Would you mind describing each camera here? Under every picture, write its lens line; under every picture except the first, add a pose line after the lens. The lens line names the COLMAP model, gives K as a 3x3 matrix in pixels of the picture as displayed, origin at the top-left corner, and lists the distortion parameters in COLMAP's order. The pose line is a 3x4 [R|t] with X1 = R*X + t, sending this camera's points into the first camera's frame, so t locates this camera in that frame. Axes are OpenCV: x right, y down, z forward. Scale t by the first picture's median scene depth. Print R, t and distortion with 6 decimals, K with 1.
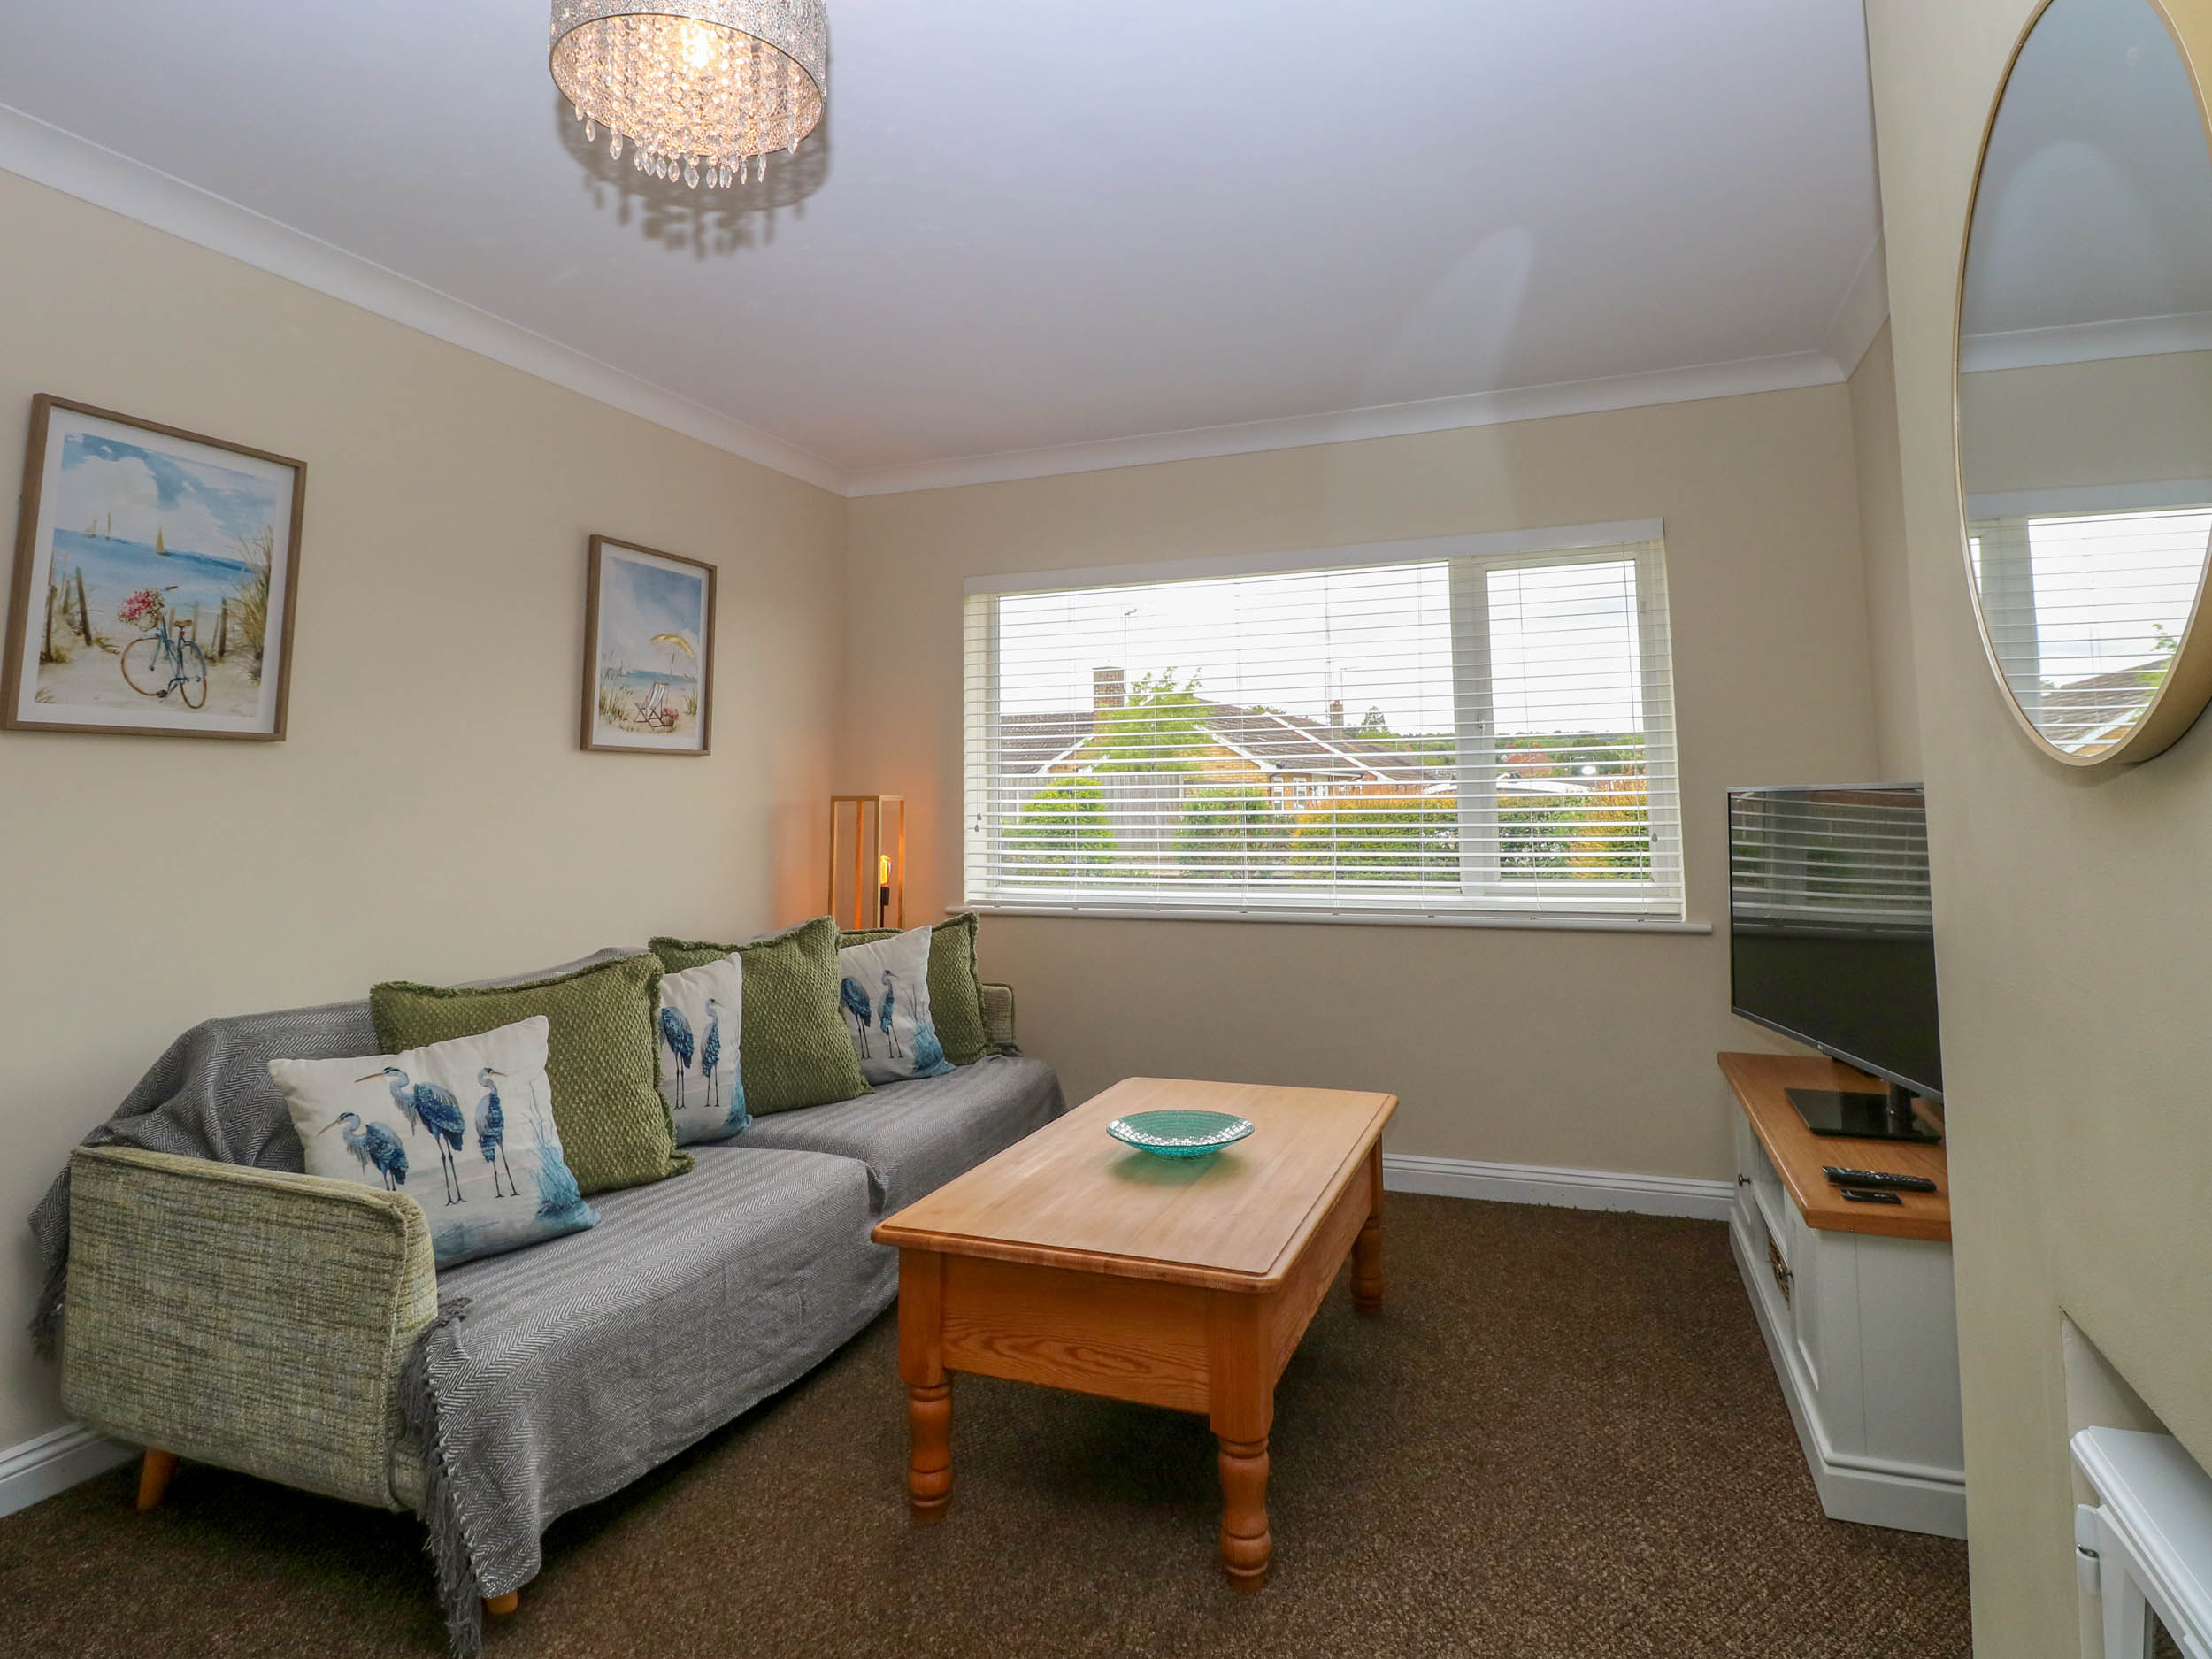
lens RADIAL K [[1177.5, 0, 1127.1], [0, 1177.5, 803.3], [0, 0, 1]] dist [-0.010476, -0.004680]
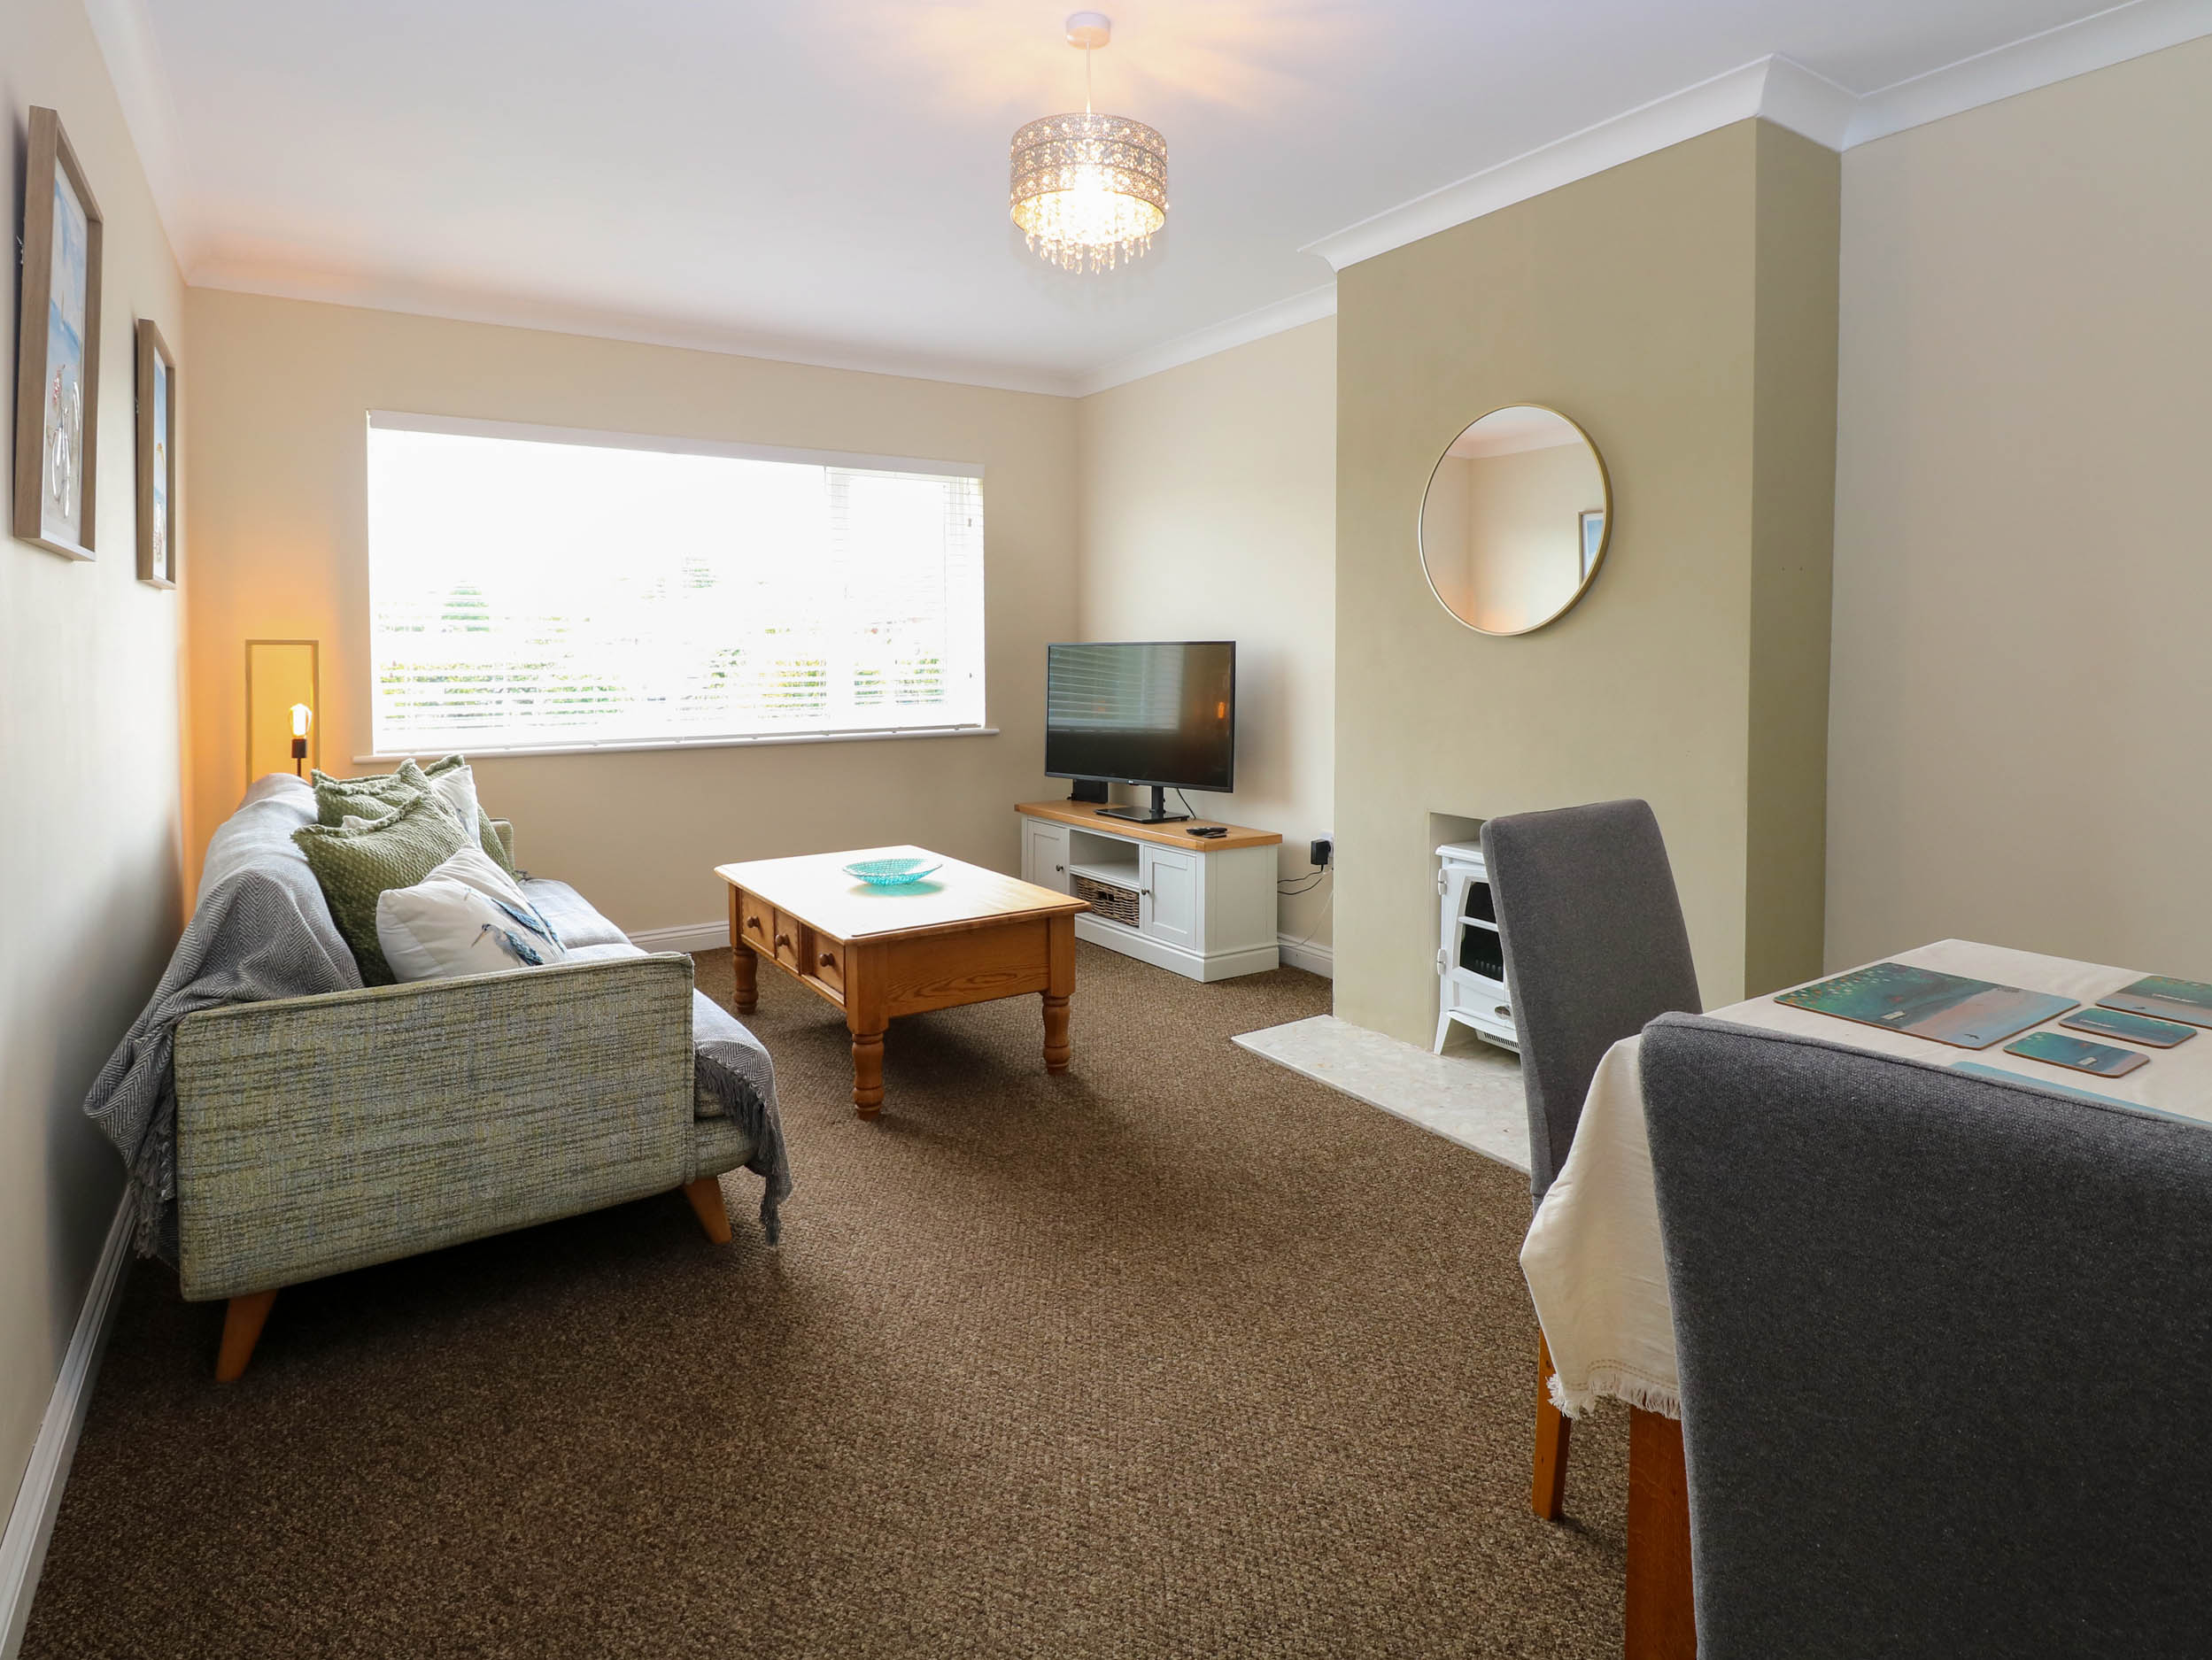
lens RADIAL K [[1163.1, 0, 1143.2], [0, 1163.1, 834.7], [0, 0, 1]] dist [-0.011012, -0.000503]
pose [[0.572860, -0.117144, 0.811239, -1.186545], [-0.004993, 0.989217, 0.146370, 0.023866], [-0.819638, -0.087900, 0.566098, -0.102757]]
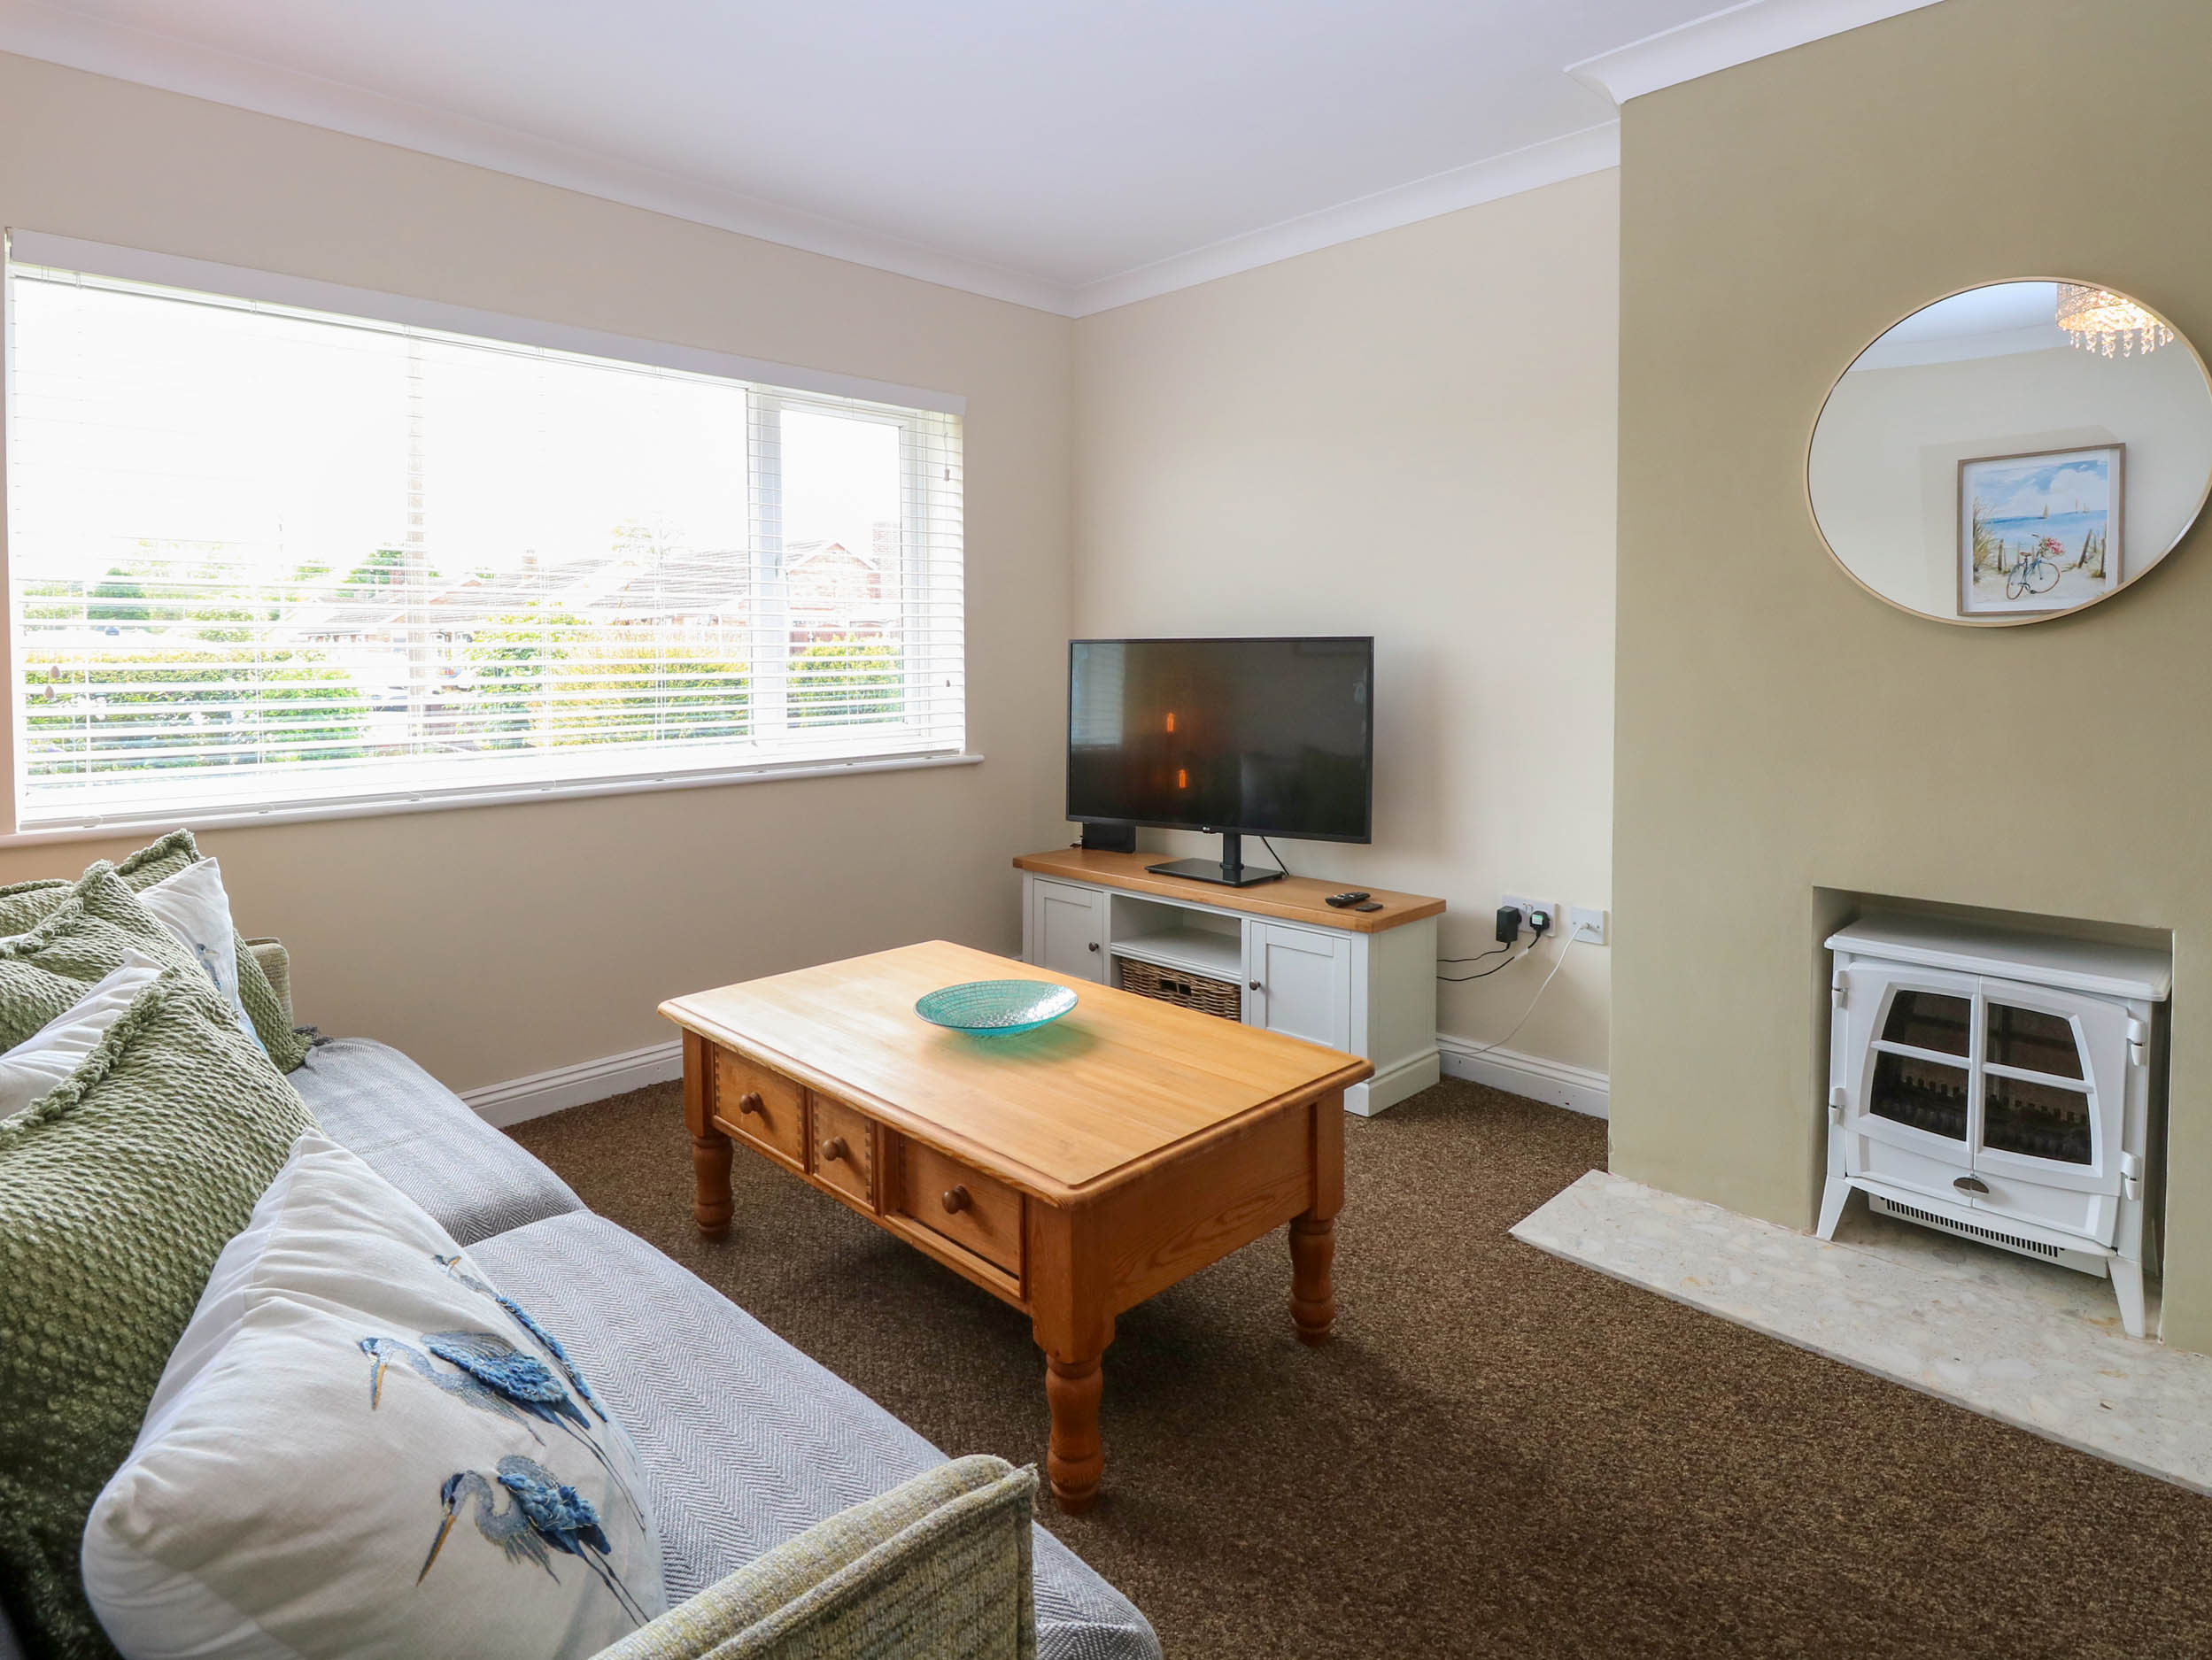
lens RADIAL K [[1177.4, 0, 1127.1], [0, 1177.4, 803.8], [0, 0, 1]] dist [-0.010476, -0.004680]
pose [[0.411937, -0.107203, 0.904884, -0.884588], [-0.002339, 0.992928, 0.118698, 0.019705], [-0.911209, -0.051013, 0.408773, 0.684100]]
